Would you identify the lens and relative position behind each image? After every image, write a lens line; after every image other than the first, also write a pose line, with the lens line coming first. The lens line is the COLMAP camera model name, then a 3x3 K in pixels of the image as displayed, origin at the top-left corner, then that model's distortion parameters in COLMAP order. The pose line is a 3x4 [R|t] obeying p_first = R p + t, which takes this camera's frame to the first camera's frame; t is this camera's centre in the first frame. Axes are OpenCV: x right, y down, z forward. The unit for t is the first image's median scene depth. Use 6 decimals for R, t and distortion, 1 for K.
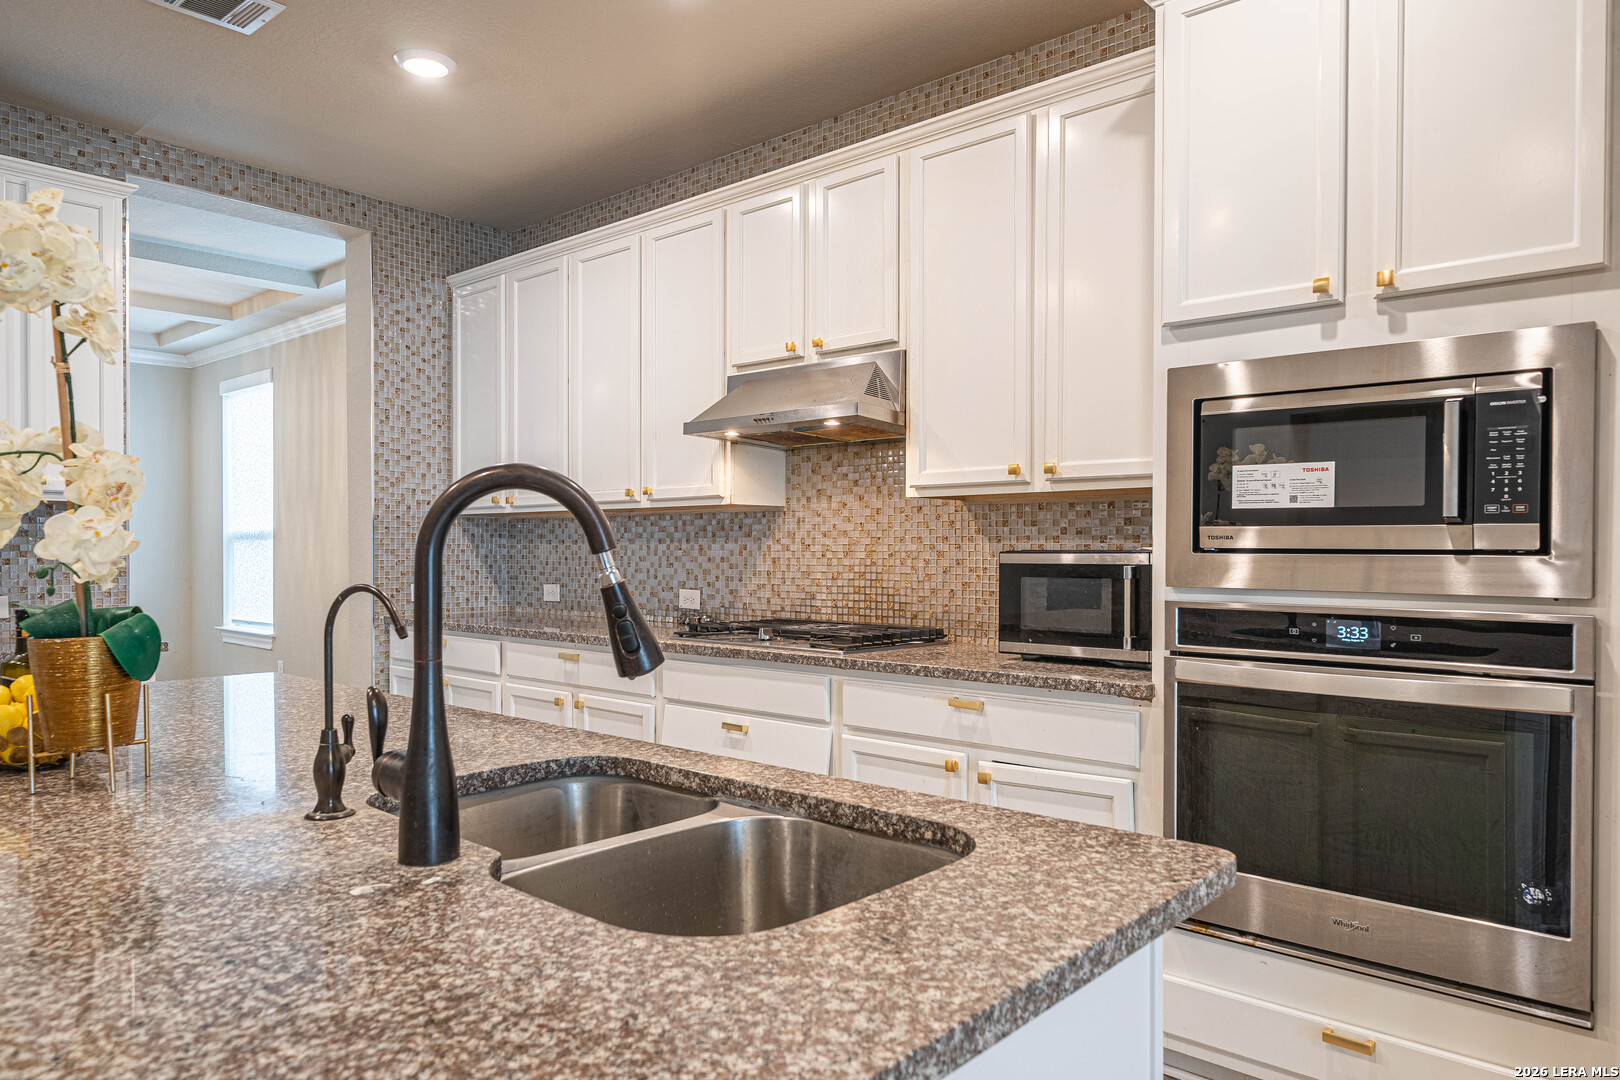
lens RADIAL K [[1070.2, 0, 809.1], [0, 1070.2, 563.3], [0, 0, 1]] dist [0.000257, -0.000105]
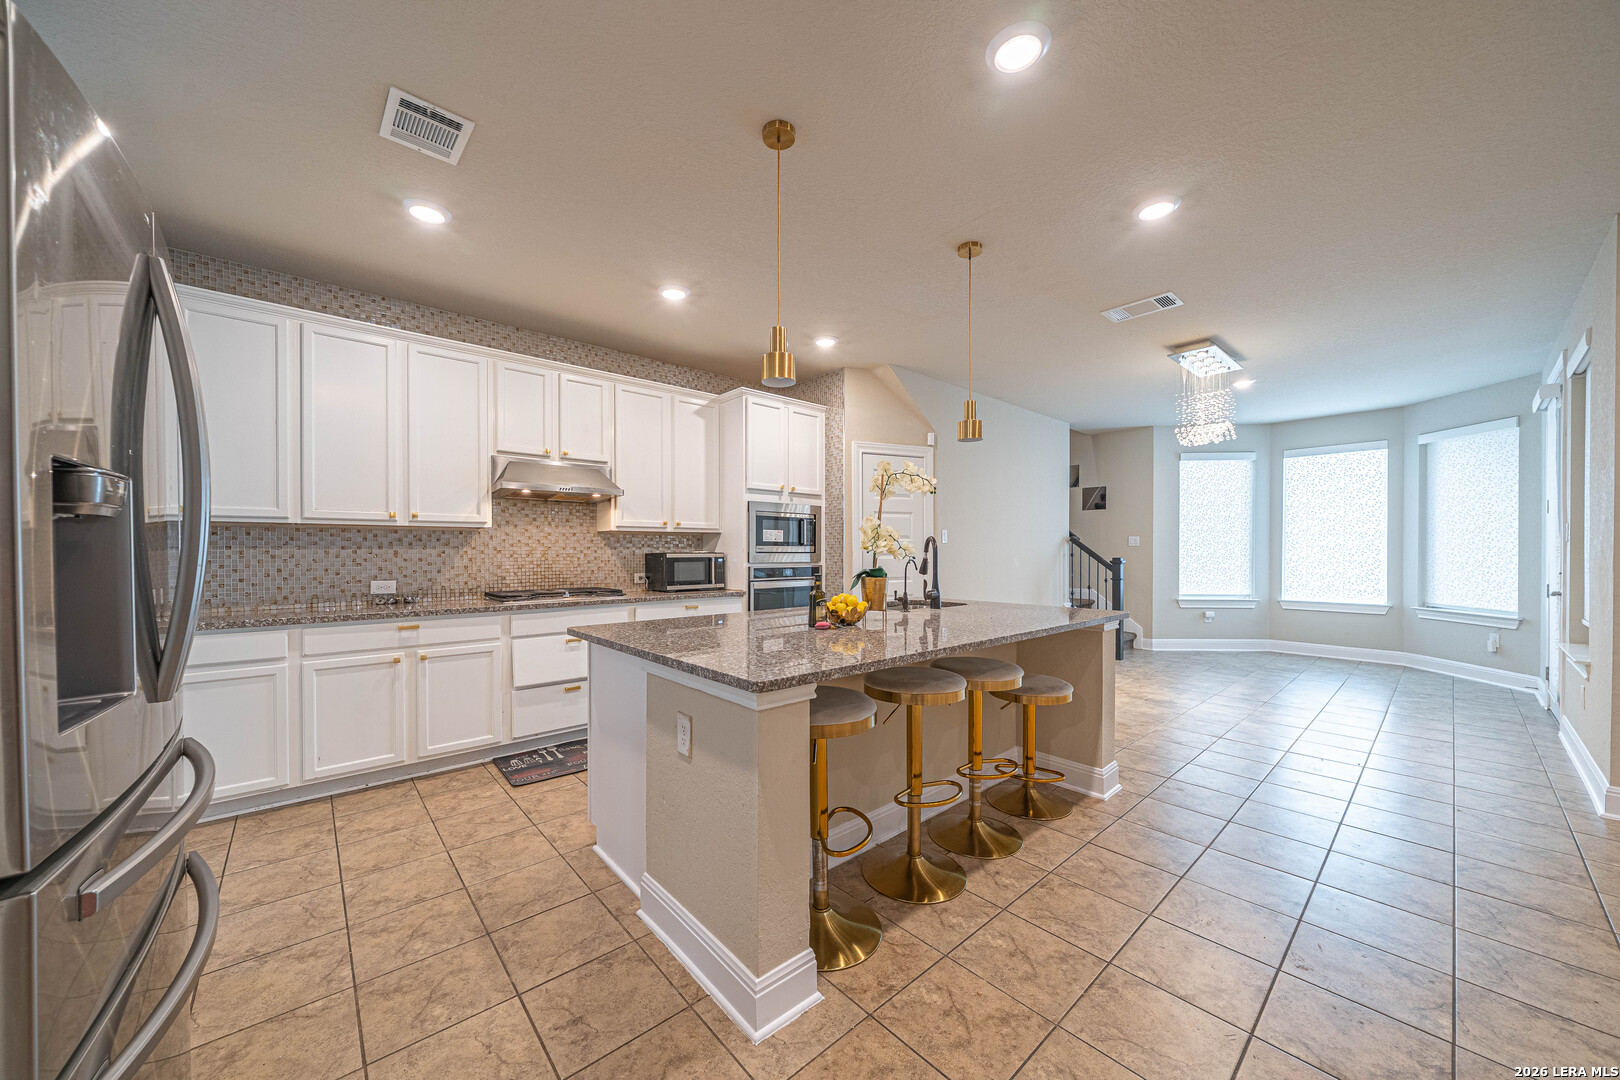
lens RADIAL K [[555.4, 0, 800.3], [0, 555.4, 553.4], [0, 0, 1]] dist [-0.005545, -0.000060]
pose [[0.134508, -0.005000, 0.990900, -1.013693], [0.014983, 0.999883, 0.003012, -0.008474], [-0.990799, 0.014441, 0.134568, 0.412262]]
